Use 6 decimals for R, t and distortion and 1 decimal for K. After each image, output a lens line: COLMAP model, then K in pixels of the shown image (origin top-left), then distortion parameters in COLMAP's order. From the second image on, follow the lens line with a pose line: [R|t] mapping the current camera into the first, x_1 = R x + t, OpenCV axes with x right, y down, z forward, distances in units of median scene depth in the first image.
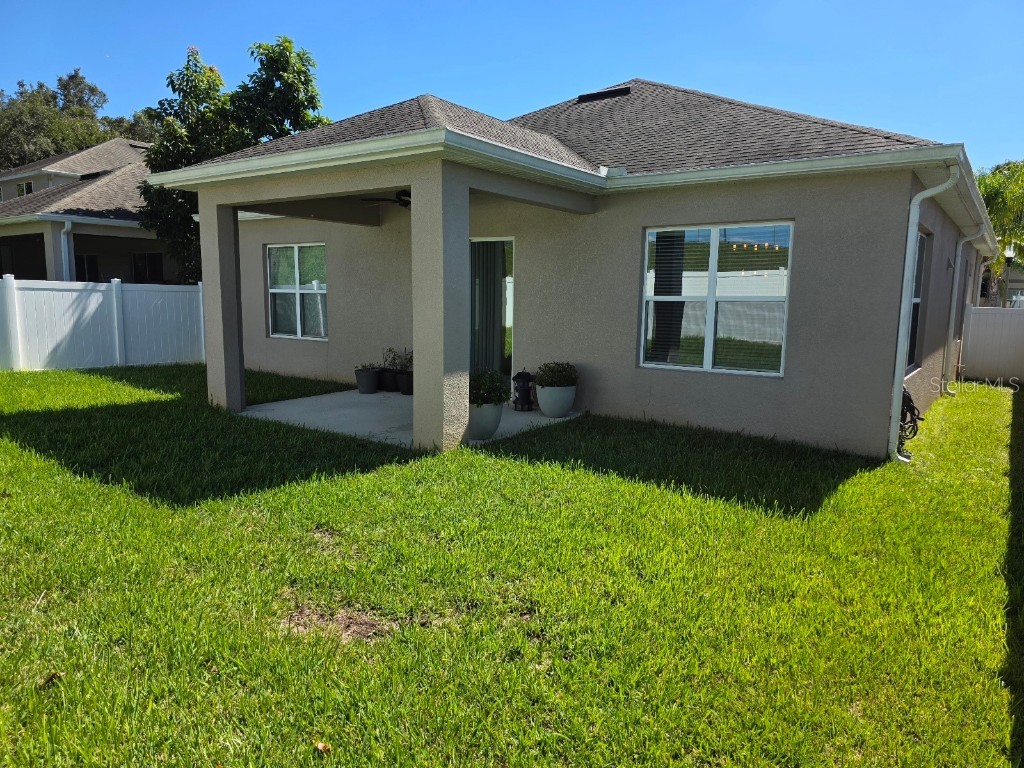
lens RADIAL K [[714.4, 0, 512.0], [0, 714.4, 384.0], [0, 0, 1]] dist [-0.002578, -0.002078]
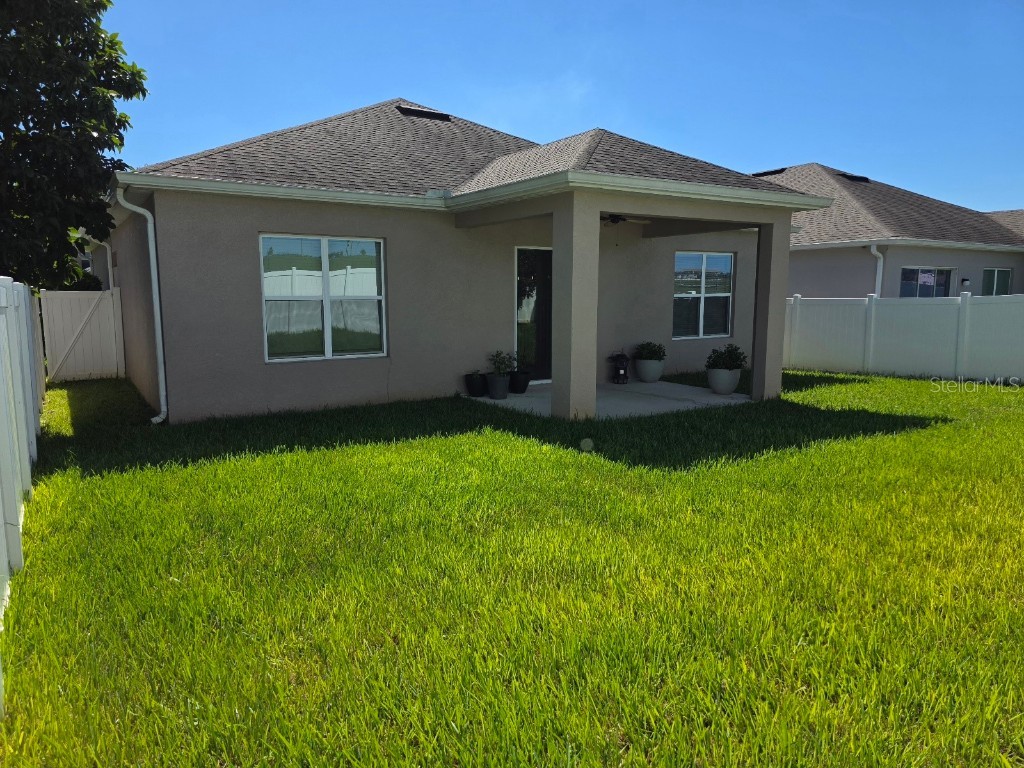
lens RADIAL K [[682.8, 0, 512.0], [0, 682.8, 384.0], [0, 0, 1]] dist [0.001576, 0.000599]
pose [[0.380278, -0.145388, 0.913373, -0.615246], [0.121918, 0.986829, 0.106321, -0.060515], [-0.916801, 0.070925, 0.392995, 0.344990]]
